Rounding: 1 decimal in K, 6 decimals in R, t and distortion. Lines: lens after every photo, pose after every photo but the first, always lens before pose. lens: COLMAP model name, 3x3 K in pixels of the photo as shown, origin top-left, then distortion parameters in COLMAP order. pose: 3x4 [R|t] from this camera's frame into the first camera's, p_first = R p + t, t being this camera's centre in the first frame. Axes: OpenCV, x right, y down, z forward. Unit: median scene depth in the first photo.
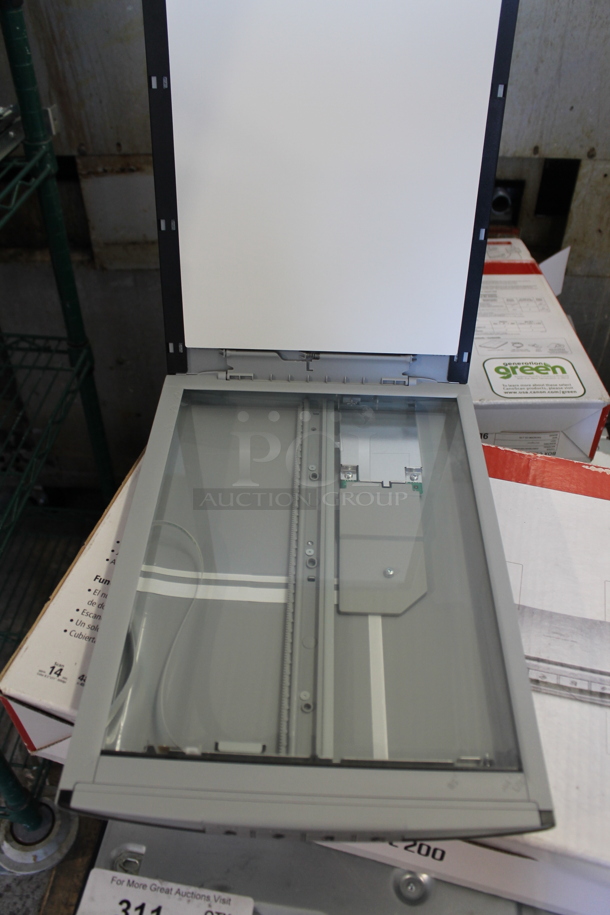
lens RADIAL K [[773.0, 0, 305.0], [0, 773.0, 457.5], [0, 0, 1]] dist [-0.149002, 0.114611]
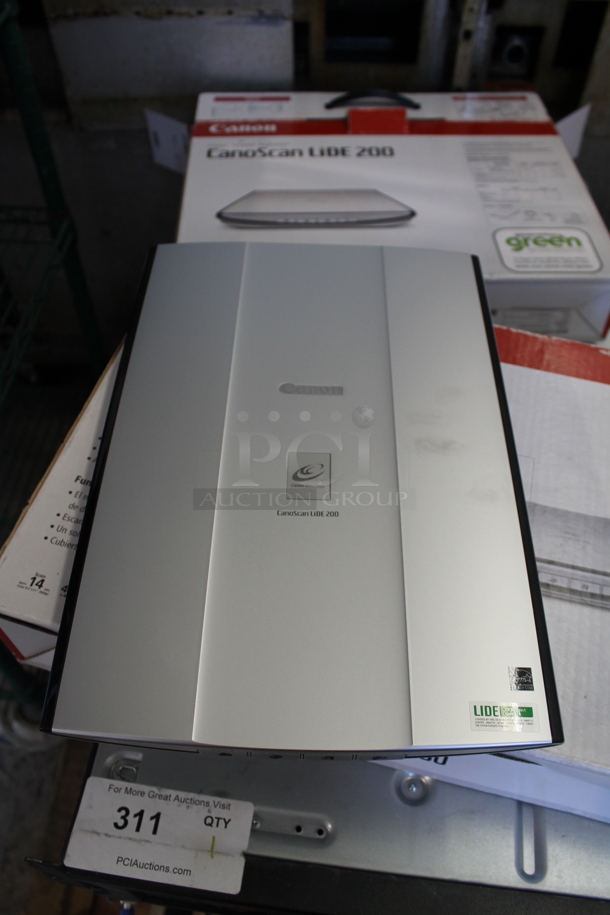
lens RADIAL K [[755.3, 0, 325.9], [0, 755.3, 460.6], [0, 0, 1]] dist [-0.175801, 0.140783]
pose [[0.999658, -0.010544, 0.023941, 0.007871], [0.005923, 0.982631, 0.185477, -0.030950], [-0.025481, -0.185272, 0.982357, 0.114424]]
